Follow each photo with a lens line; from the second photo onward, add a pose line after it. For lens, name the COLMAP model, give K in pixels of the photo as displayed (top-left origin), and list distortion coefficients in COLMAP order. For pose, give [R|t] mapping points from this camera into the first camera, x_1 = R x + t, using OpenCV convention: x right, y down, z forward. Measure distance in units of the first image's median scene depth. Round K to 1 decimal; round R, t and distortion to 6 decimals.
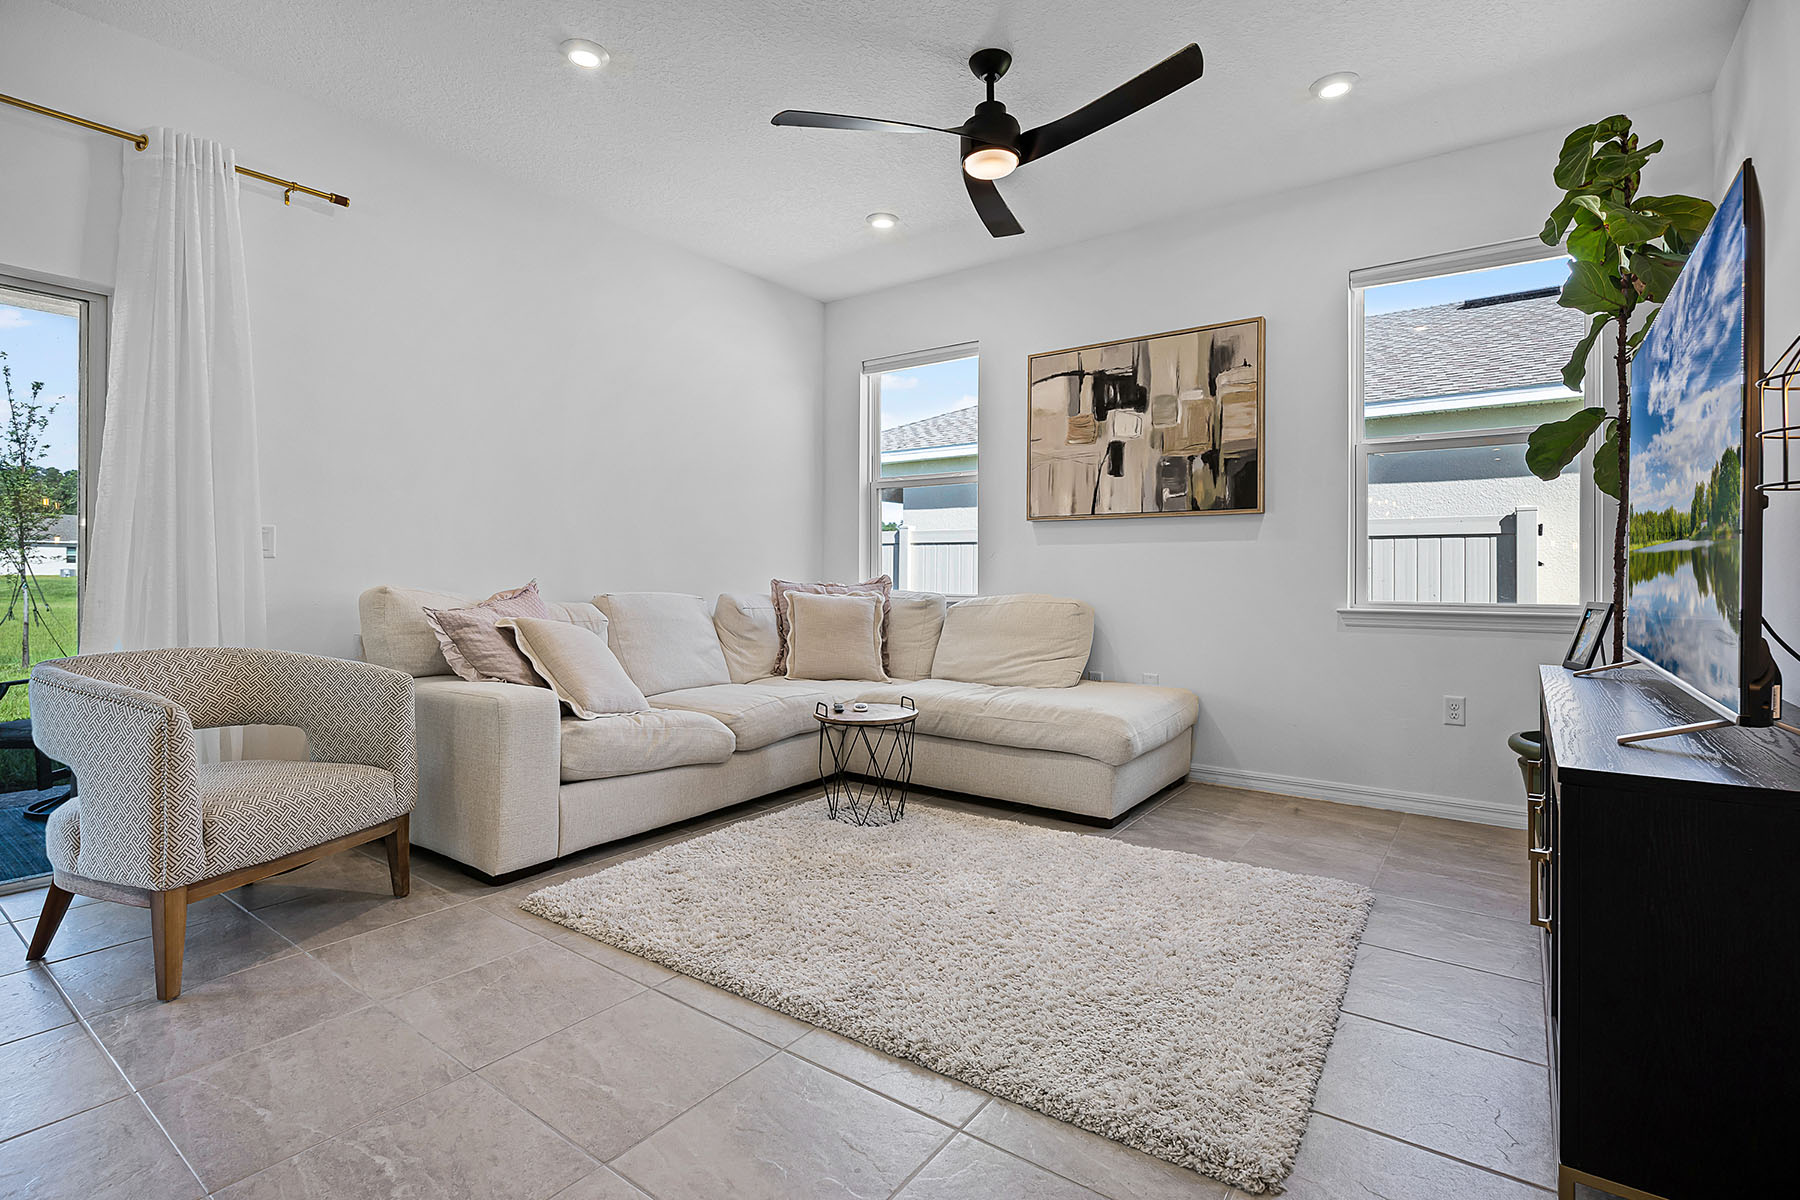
lens RADIAL K [[839.3, 0, 883.6], [0, 839.3, 591.7], [0, 0, 1]] dist [-0.014923, -0.000241]
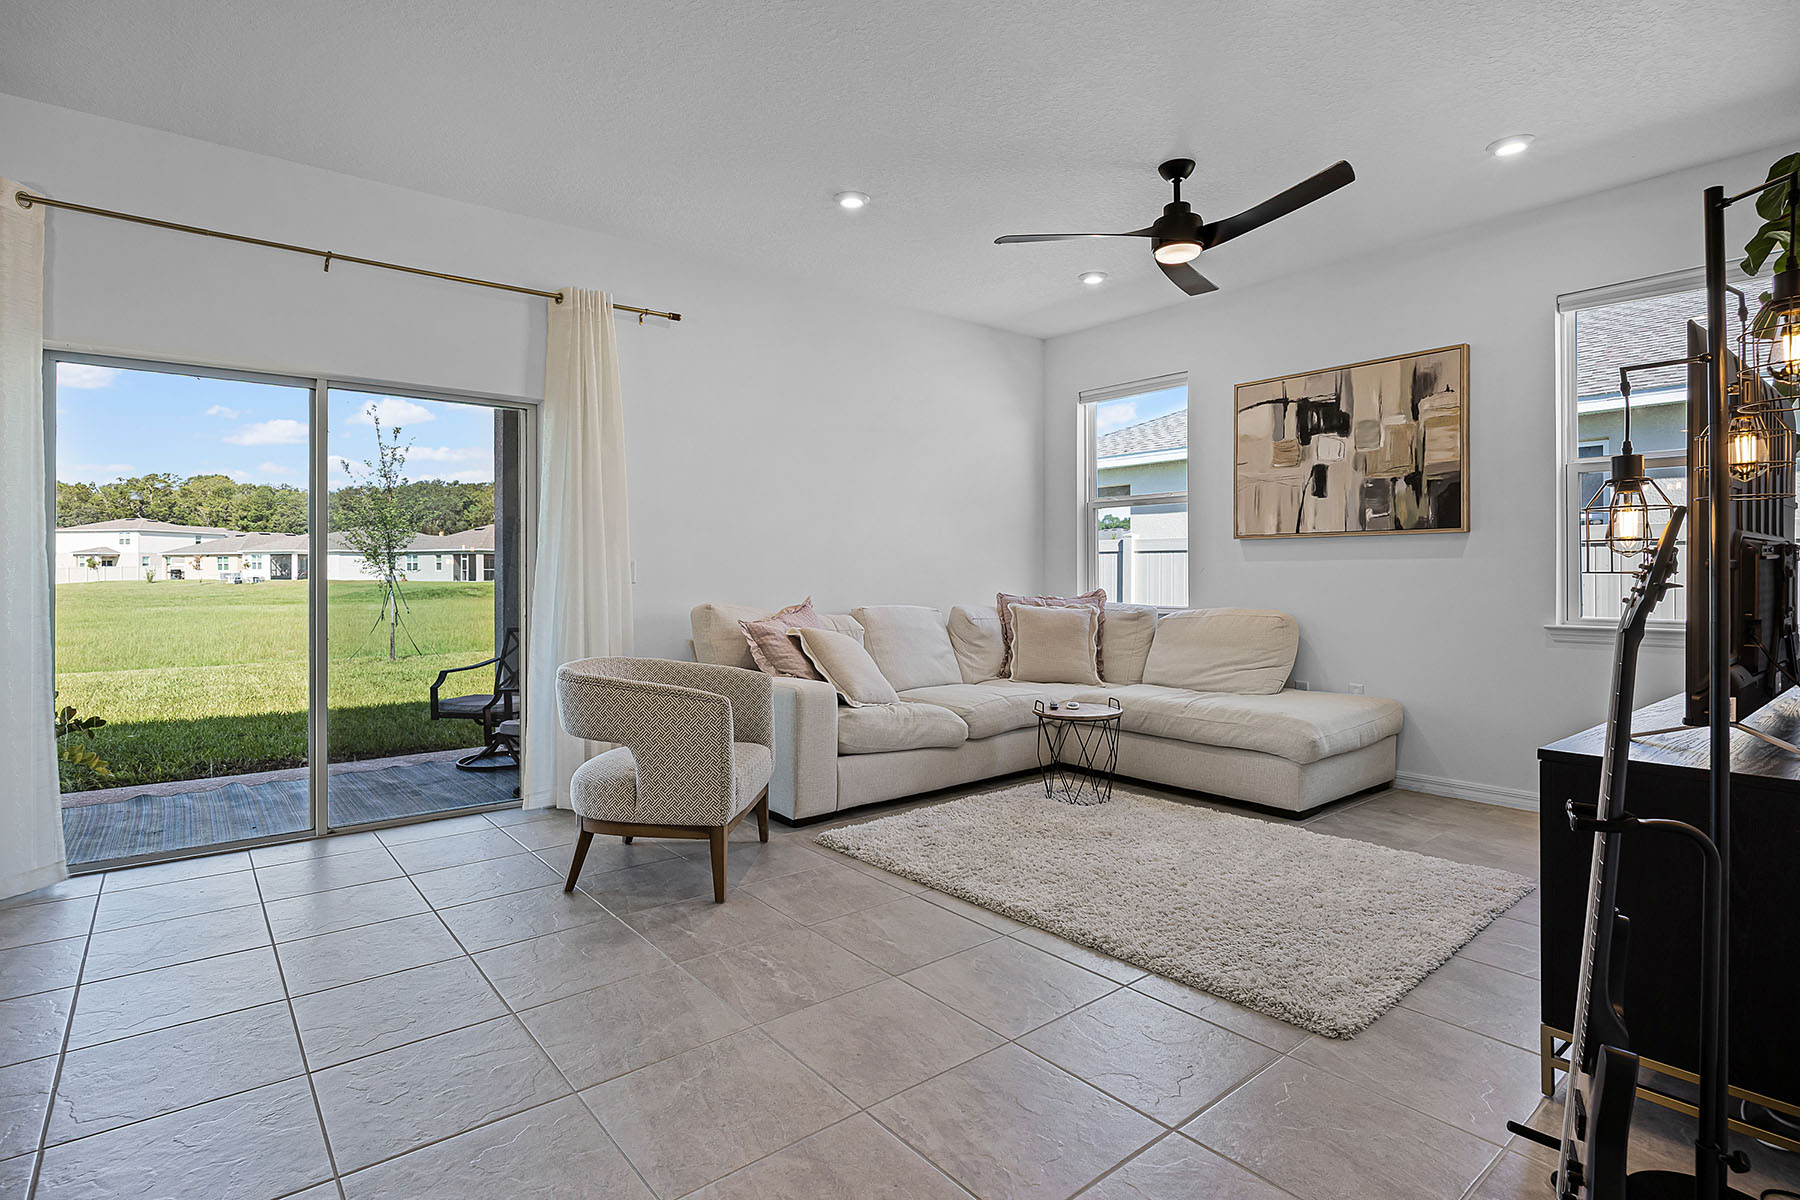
lens RADIAL K [[882.0, 0, 889.8], [0, 882.0, 574.4], [0, 0, 1]] dist [0.003599, 0.001160]
pose [[0.967840, -0.007143, -0.251464, 0.038807], [0.001936, 0.999779, -0.020948, -0.022627], [0.251558, 0.019788, 0.967640, -0.284797]]
